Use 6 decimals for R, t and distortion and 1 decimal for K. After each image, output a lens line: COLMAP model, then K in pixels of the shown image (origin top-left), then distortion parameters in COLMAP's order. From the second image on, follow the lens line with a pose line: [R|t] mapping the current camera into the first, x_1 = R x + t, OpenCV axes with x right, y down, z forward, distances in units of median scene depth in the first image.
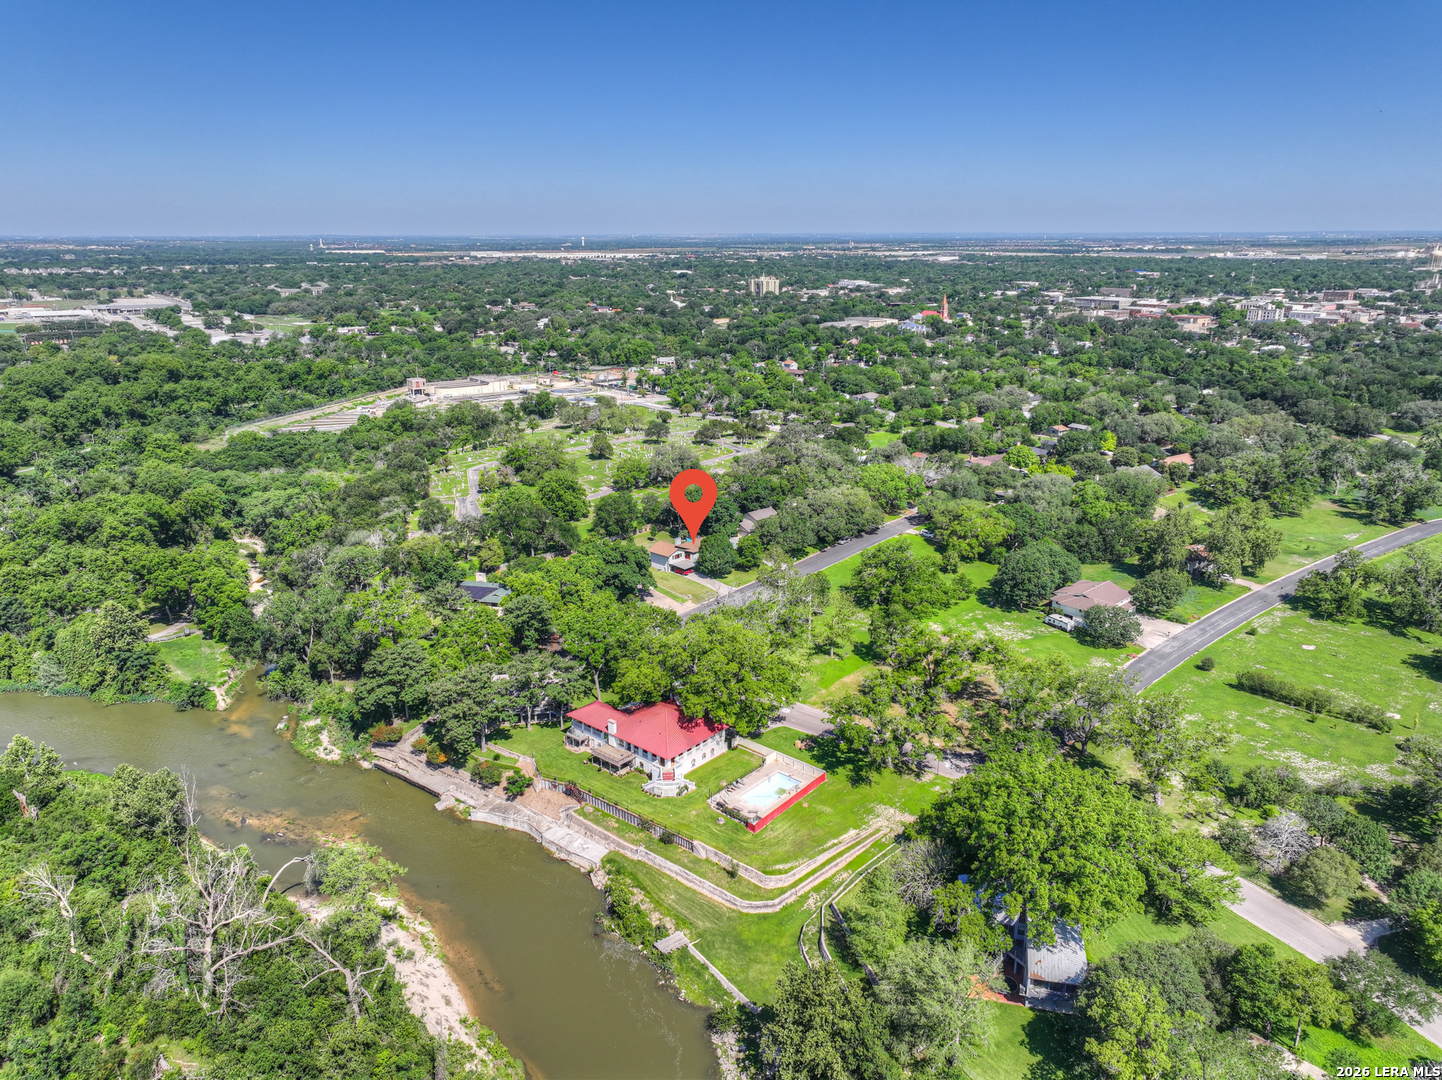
lens RADIAL K [[1013.6, 0, 719.4], [0, 1013.6, 535.6], [0, 0, 1]] dist [-0.002102, 0.015470]
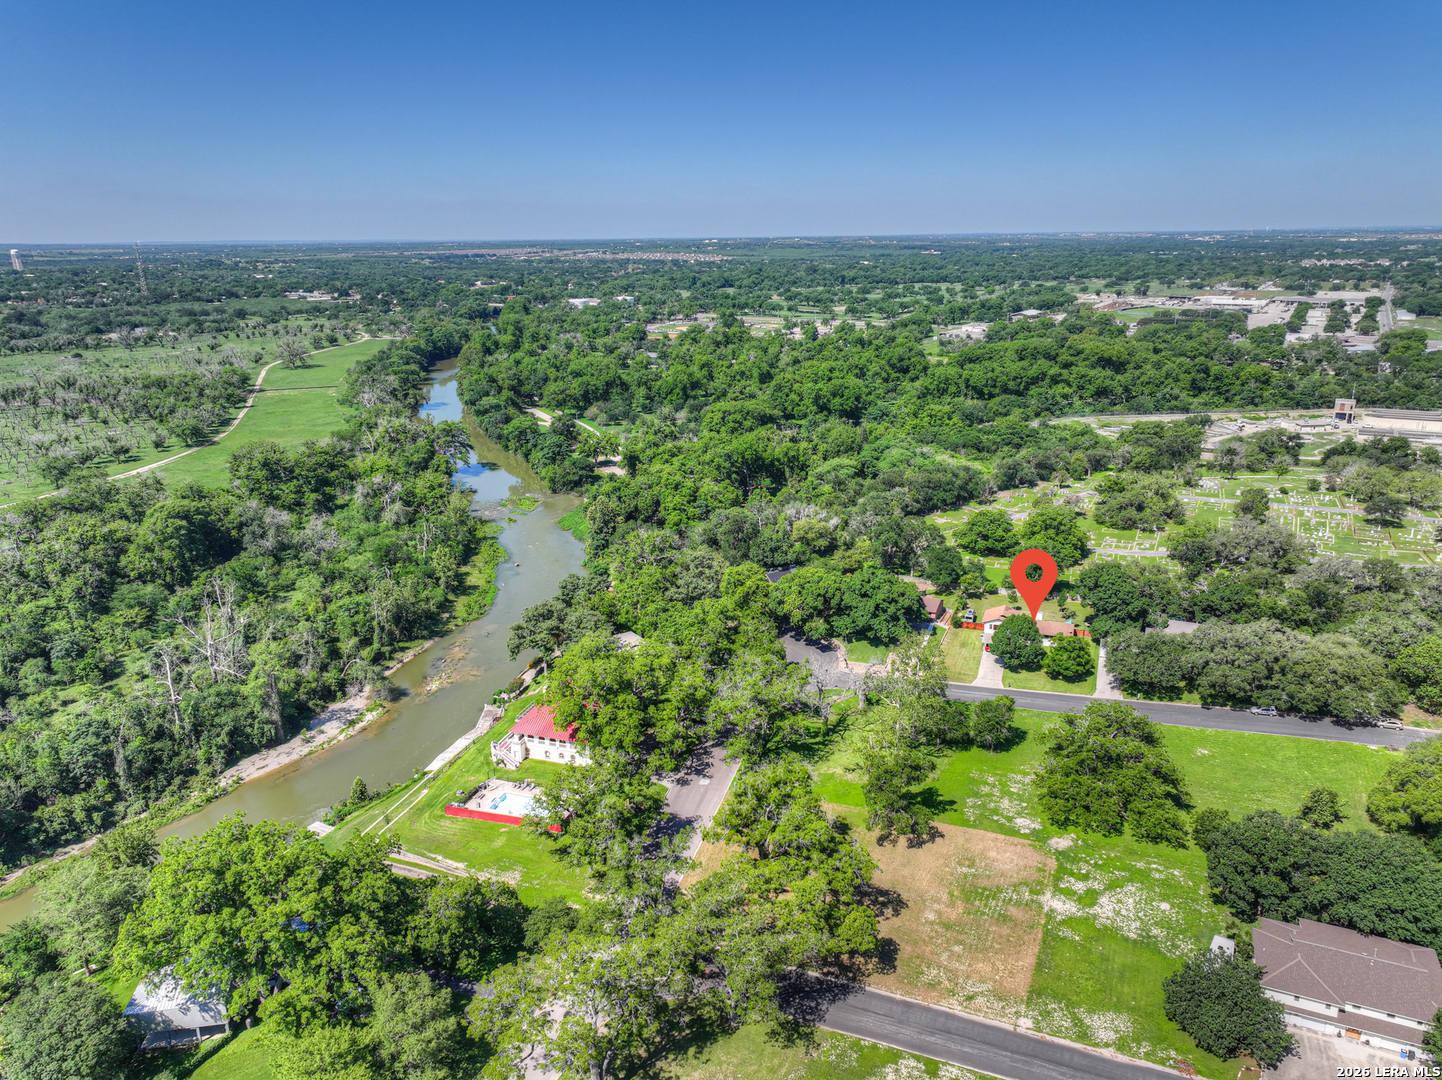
lens RADIAL K [[1013.6, 0, 719.4], [0, 1013.6, 535.6], [0, 0, 1]] dist [-0.002102, 0.015470]
pose [[0.379145, 0.261330, -0.887669, 0.719730], [-0.253147, 0.951989, 0.172141, -0.166205], [0.890037, 0.159444, 0.427097, 0.553604]]
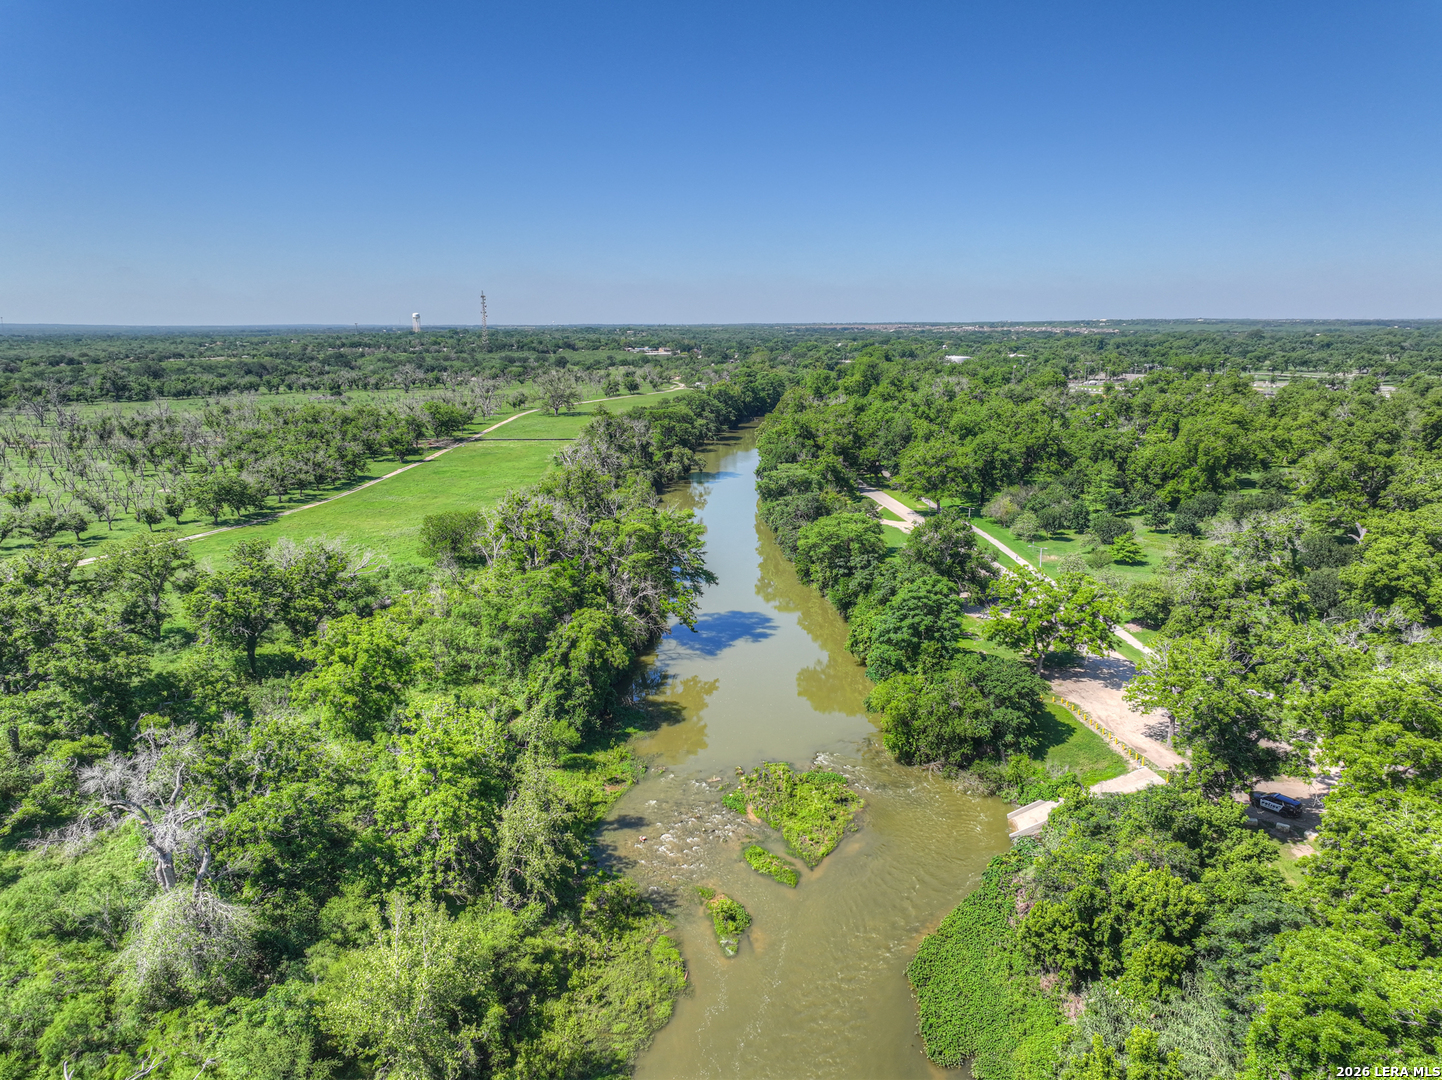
lens RADIAL K [[1013.6, 0, 719.4], [0, 1013.6, 535.6], [0, 0, 1]] dist [-0.002102, 0.015470]
pose [[0.036998, 0.205772, -0.977900, -0.486413], [-0.277797, 0.942118, 0.187732, -0.051410], [0.959927, 0.264712, 0.092020, 0.863791]]
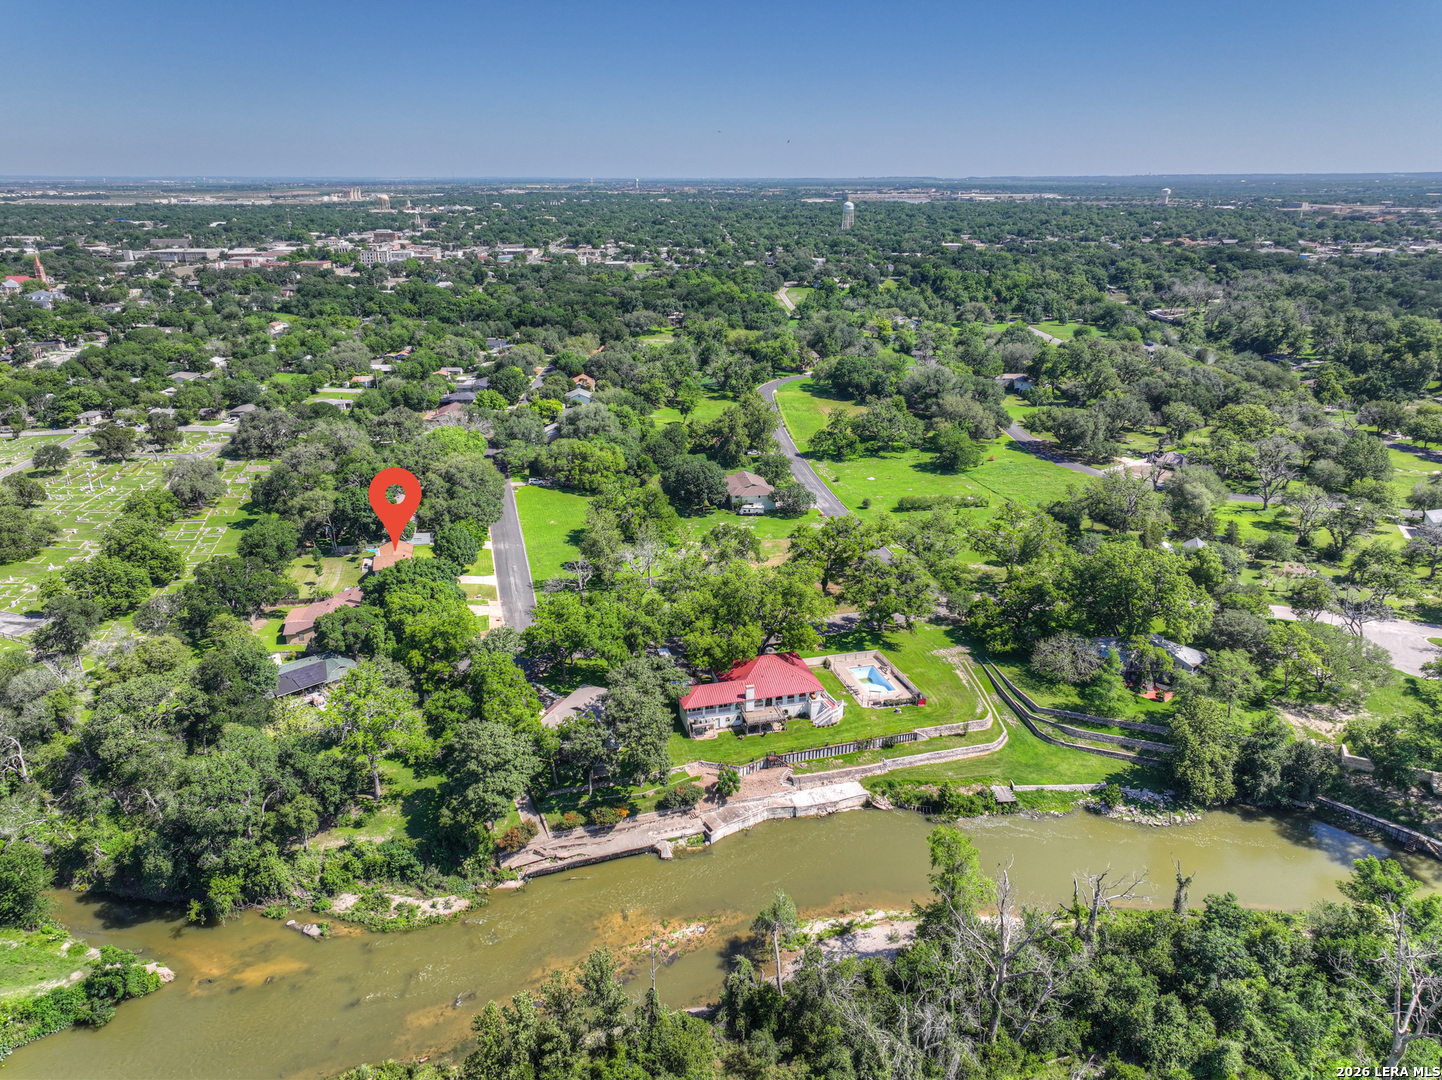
lens RADIAL K [[1013.6, 0, 719.4], [0, 1013.6, 535.6], [0, 0, 1]] dist [-0.002102, 0.015470]
pose [[0.559776, -0.274237, 0.781950, -0.694349], [0.235732, 0.957361, 0.167002, -0.104350], [-0.794407, 0.090846, 0.600554, 0.341348]]
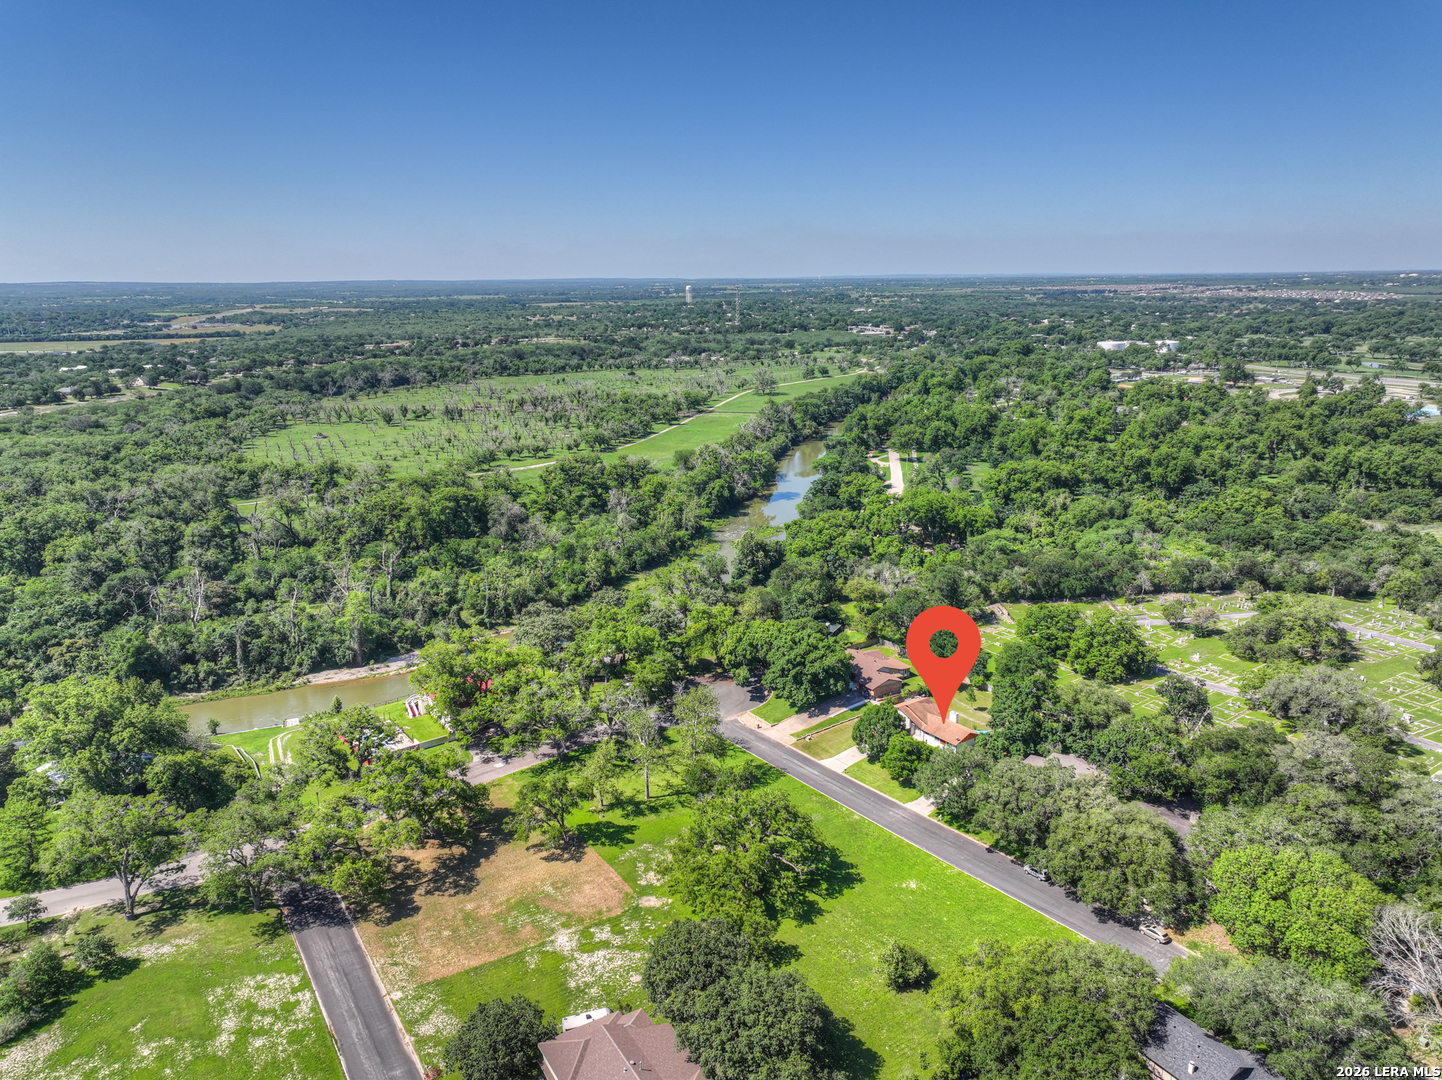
lens RADIAL K [[1013.6, 0, 719.4], [0, 1013.6, 535.6], [0, 0, 1]] dist [-0.002102, 0.015470]
pose [[-0.220083, 0.246348, -0.943862, 0.853593], [-0.265470, 0.915941, 0.300961, -0.377182], [0.938663, 0.316804, -0.136185, 1.167415]]
